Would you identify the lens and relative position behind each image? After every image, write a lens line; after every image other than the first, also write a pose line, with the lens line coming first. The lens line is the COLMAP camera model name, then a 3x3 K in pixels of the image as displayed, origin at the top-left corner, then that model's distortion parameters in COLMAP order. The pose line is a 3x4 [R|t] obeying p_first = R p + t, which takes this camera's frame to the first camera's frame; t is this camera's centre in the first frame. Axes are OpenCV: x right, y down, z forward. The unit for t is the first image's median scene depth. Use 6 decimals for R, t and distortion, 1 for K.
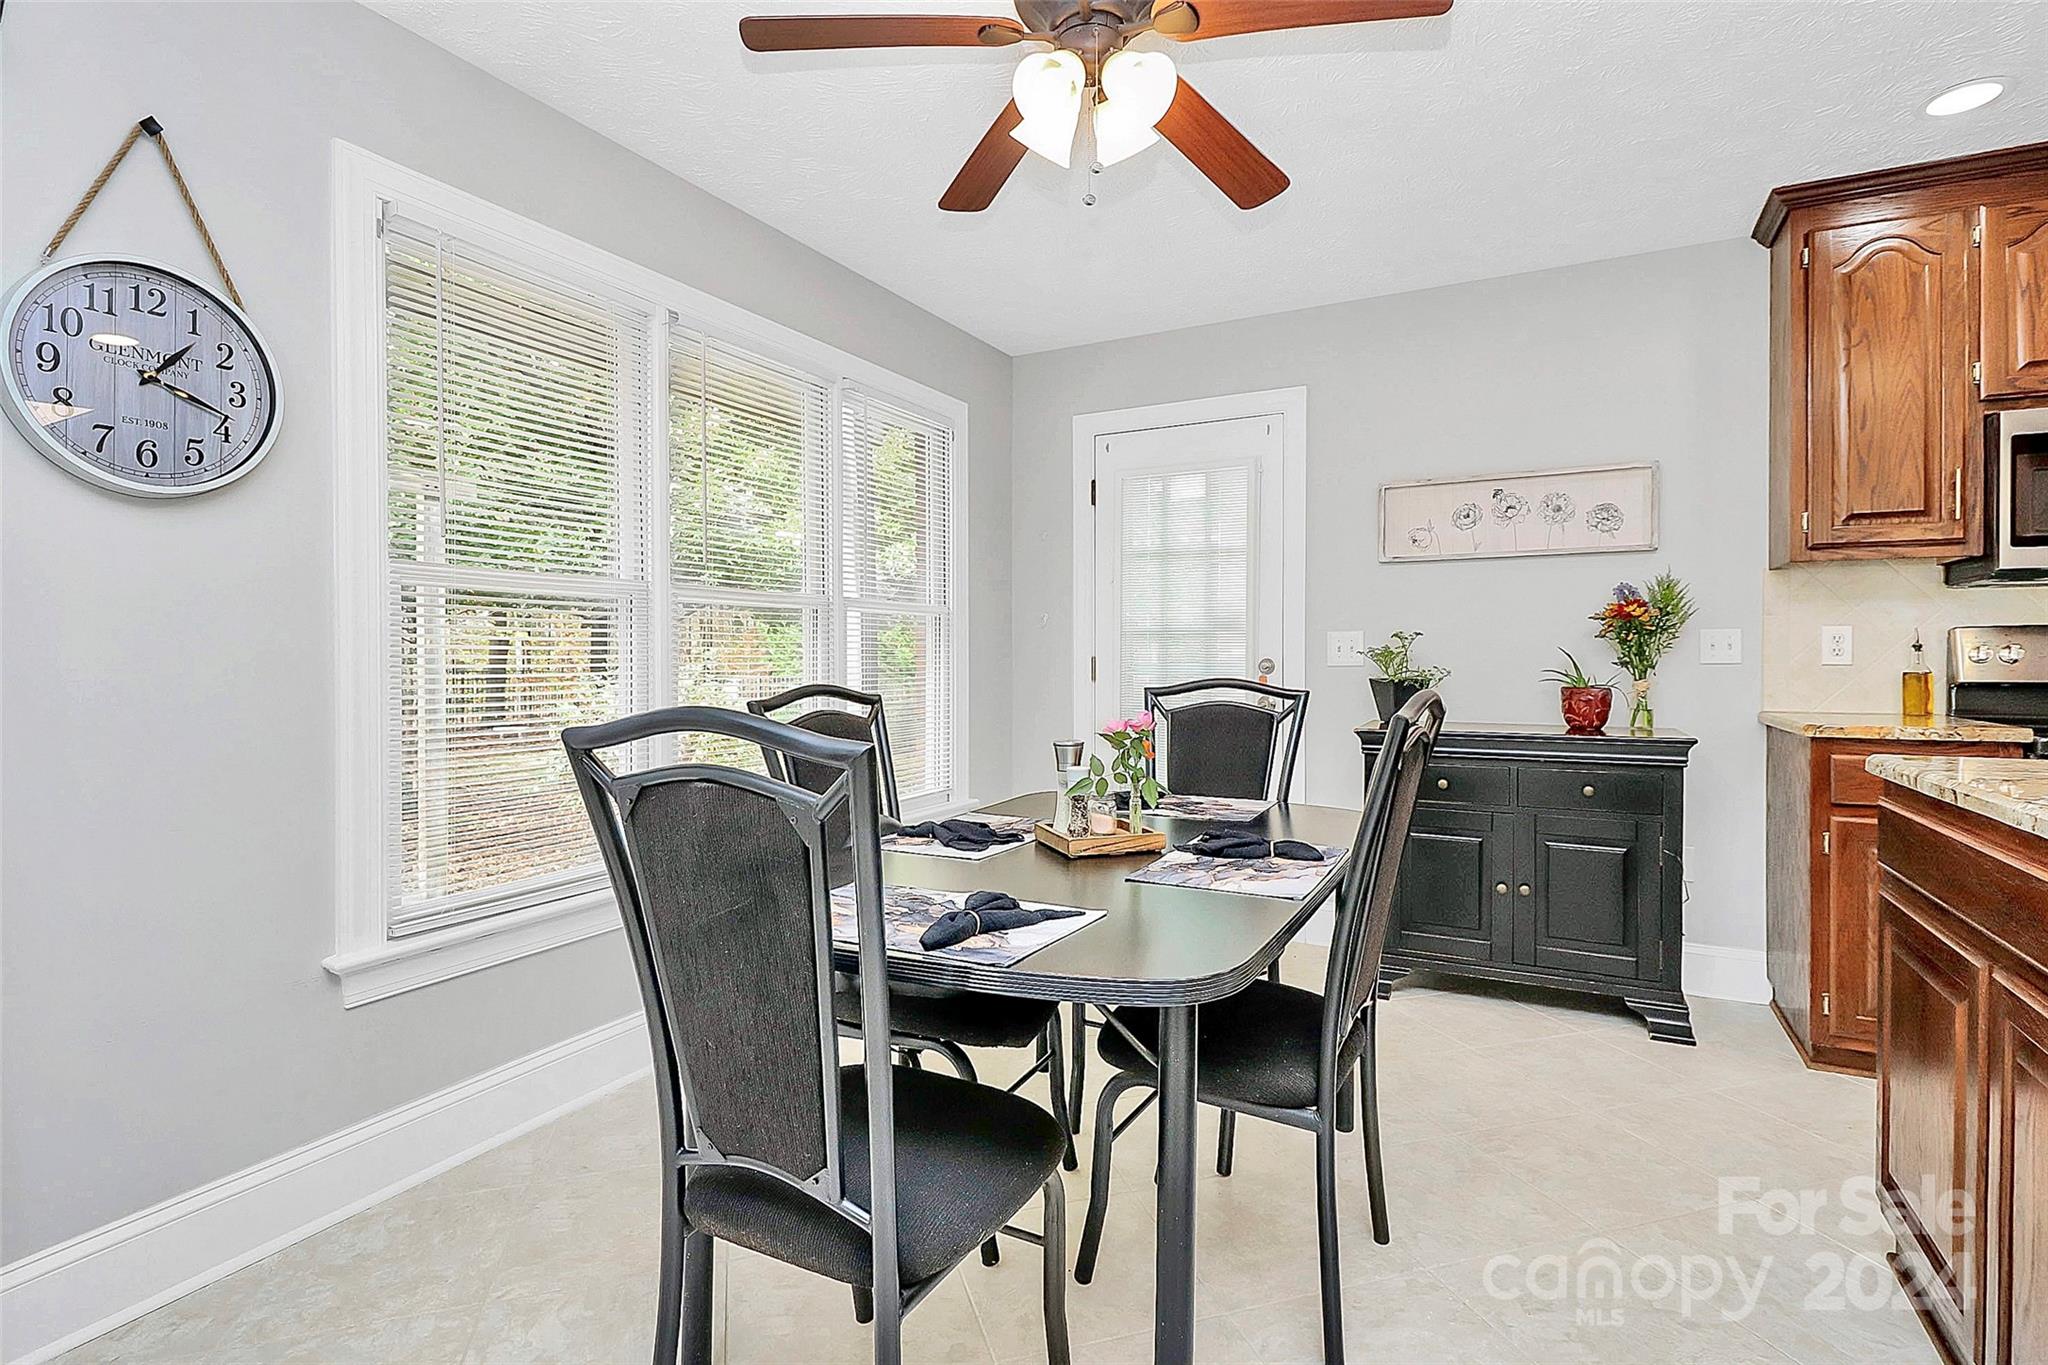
lens RADIAL K [[983.1, 0, 1023.9], [0, 983.1, 663.5], [0, 0, 1]] dist [0.005872, -0.006099]
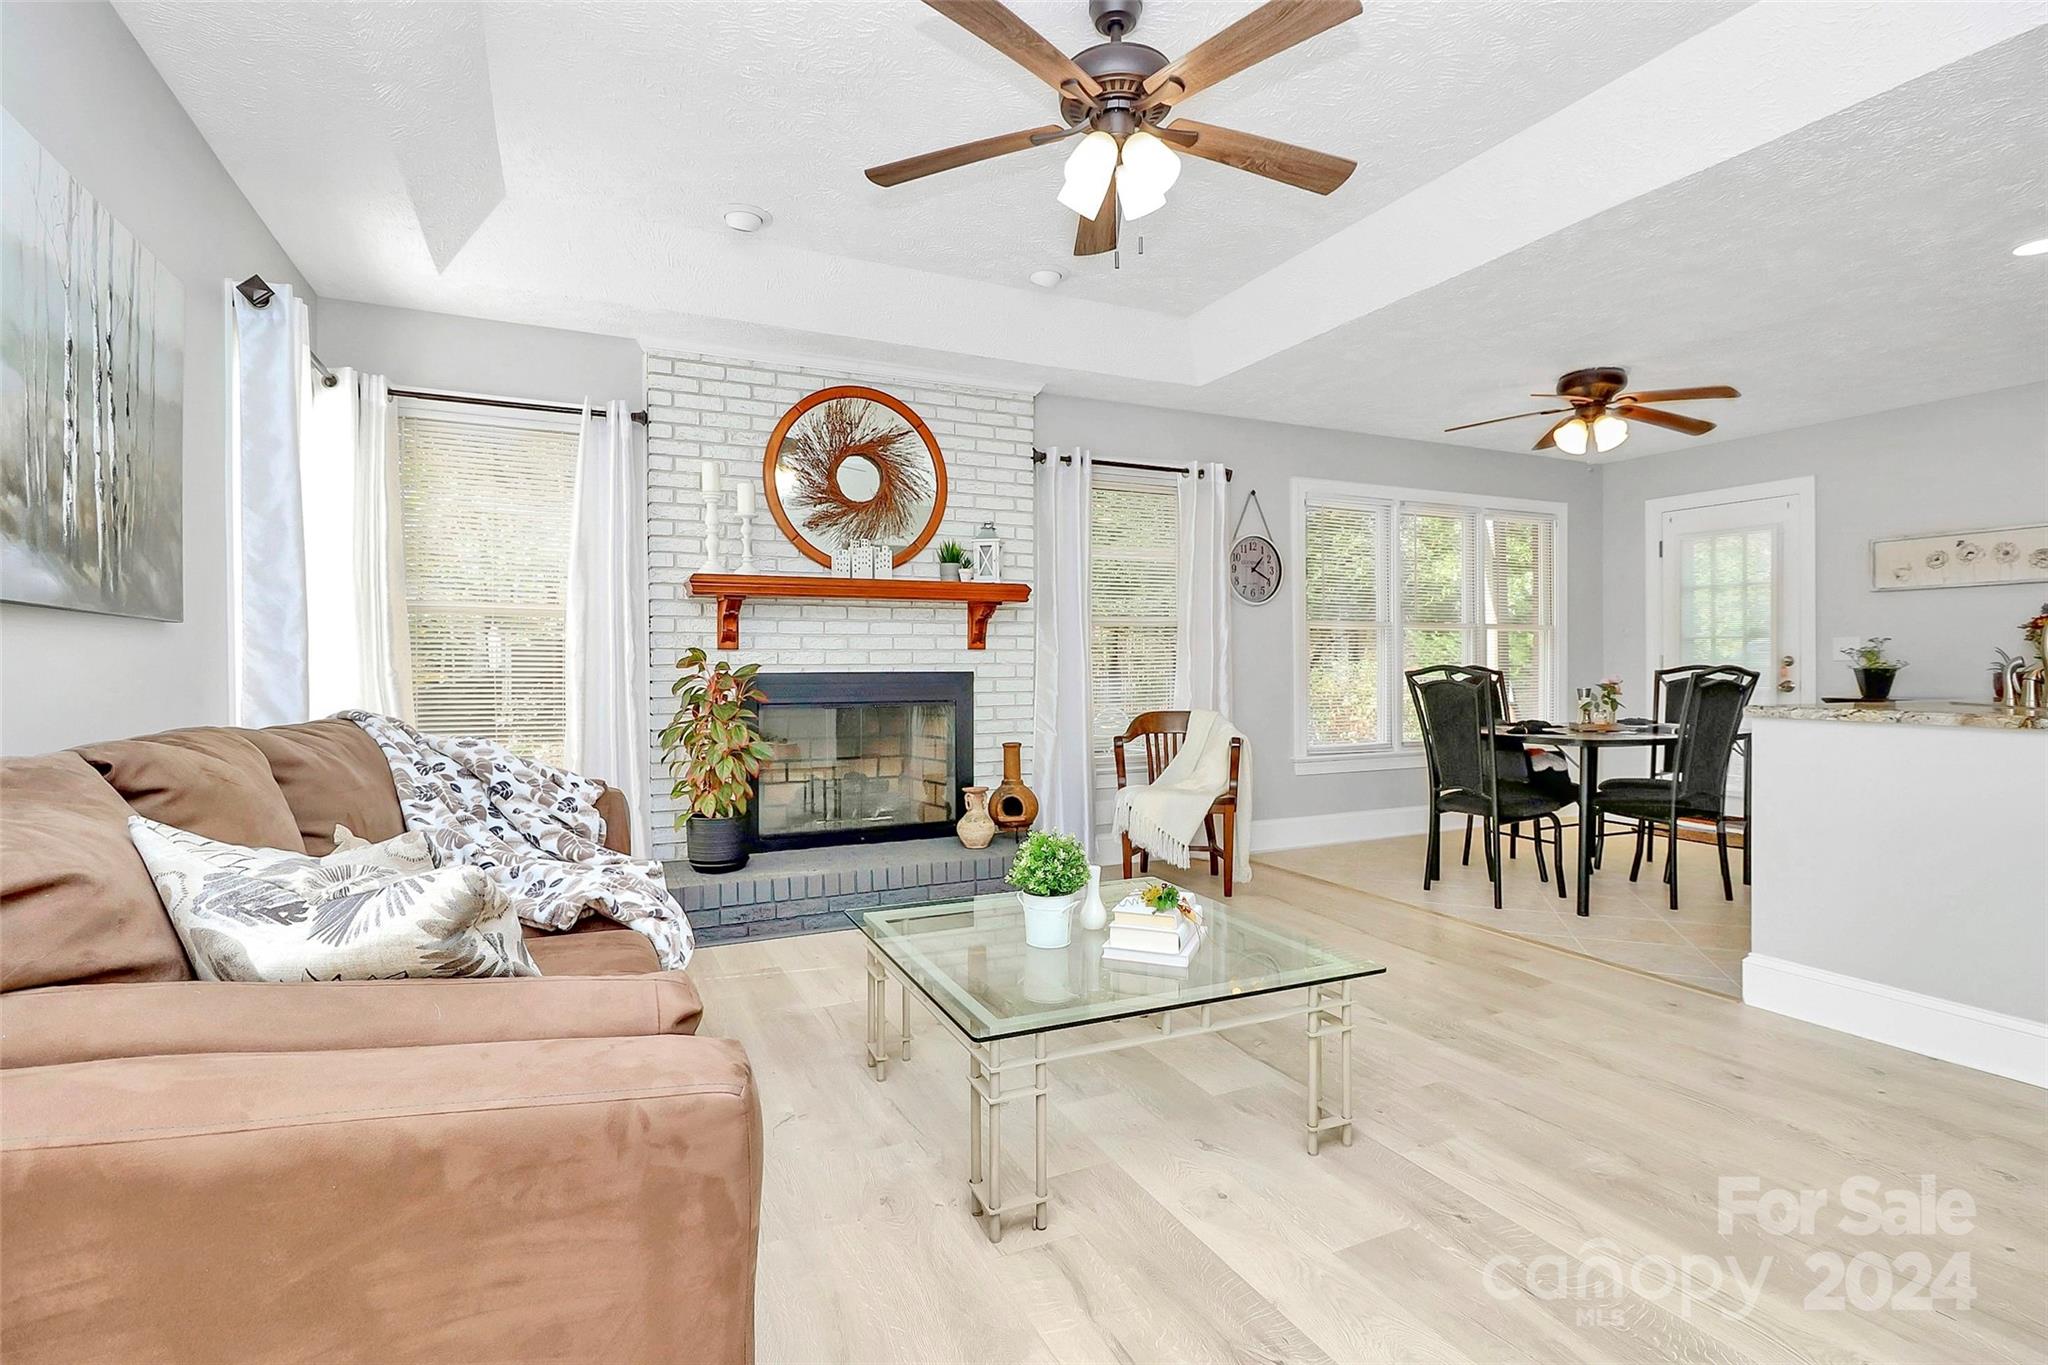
lens RADIAL K [[983.1, 0, 1016.7], [0, 983.1, 669.2], [0, 0, 1]] dist [0.005872, -0.006099]
pose [[0.810610, 0.003467, -0.585577, 0.339052], [-0.003488, 0.999993, 0.001093, 0.035857], [0.585576, 0.001157, 0.810616, -1.819836]]
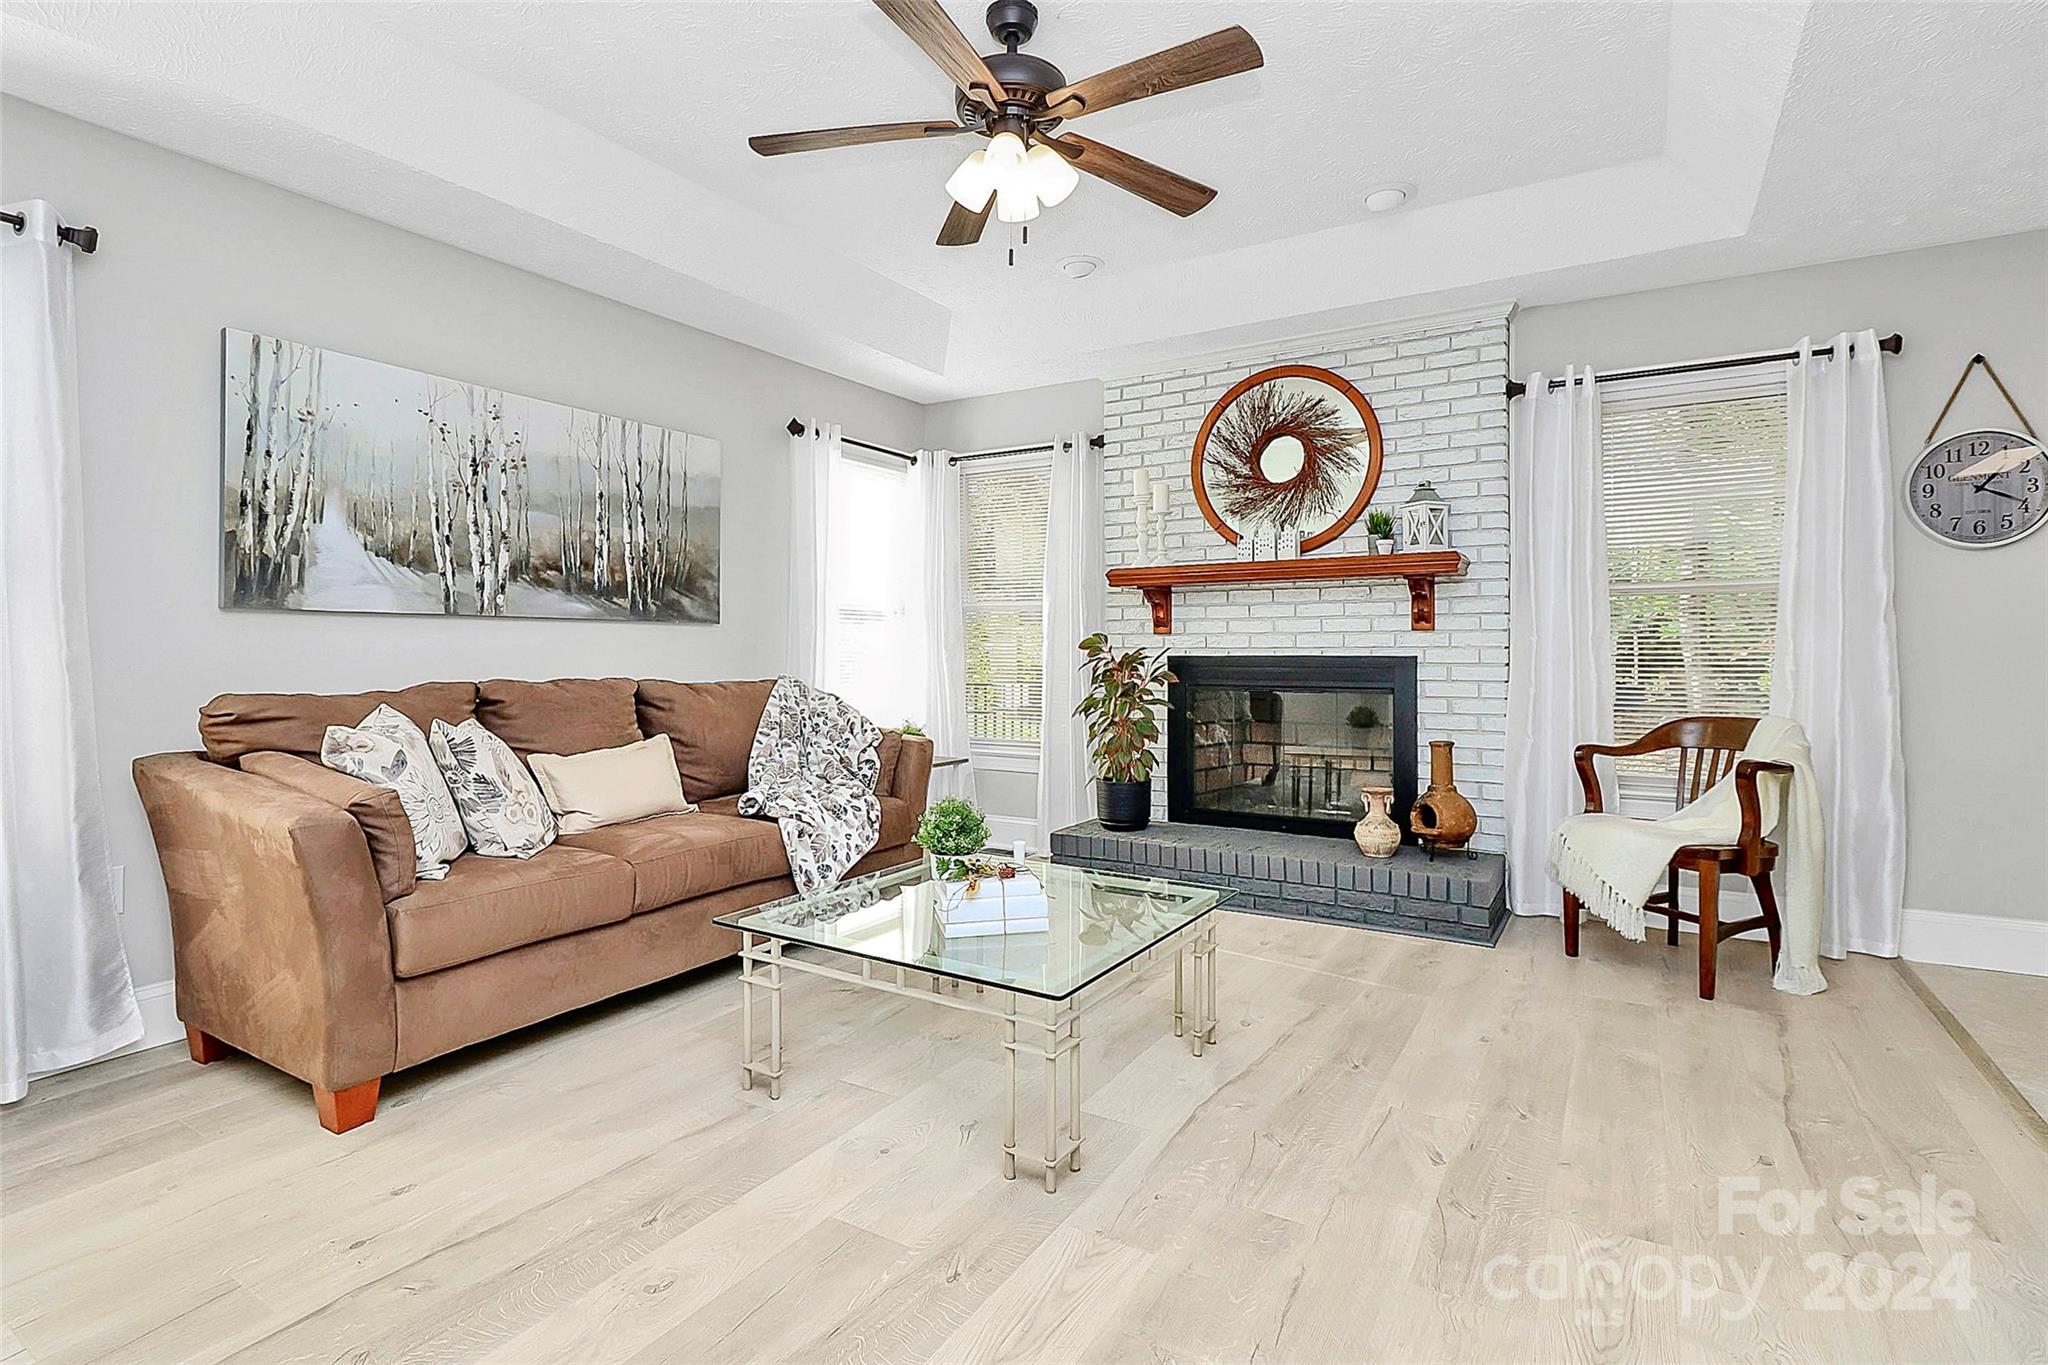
lens RADIAL K [[983.1, 0, 986.5], [0, 983.1, 622.6], [0, 0, 1]] dist [0.005872, -0.006099]
pose [[-0.055677, -0.026441, -0.998099, 0.978392], [-0.007551, 0.999632, -0.026060, 0.034534], [0.998420, 0.006085, -0.055856, -0.723261]]
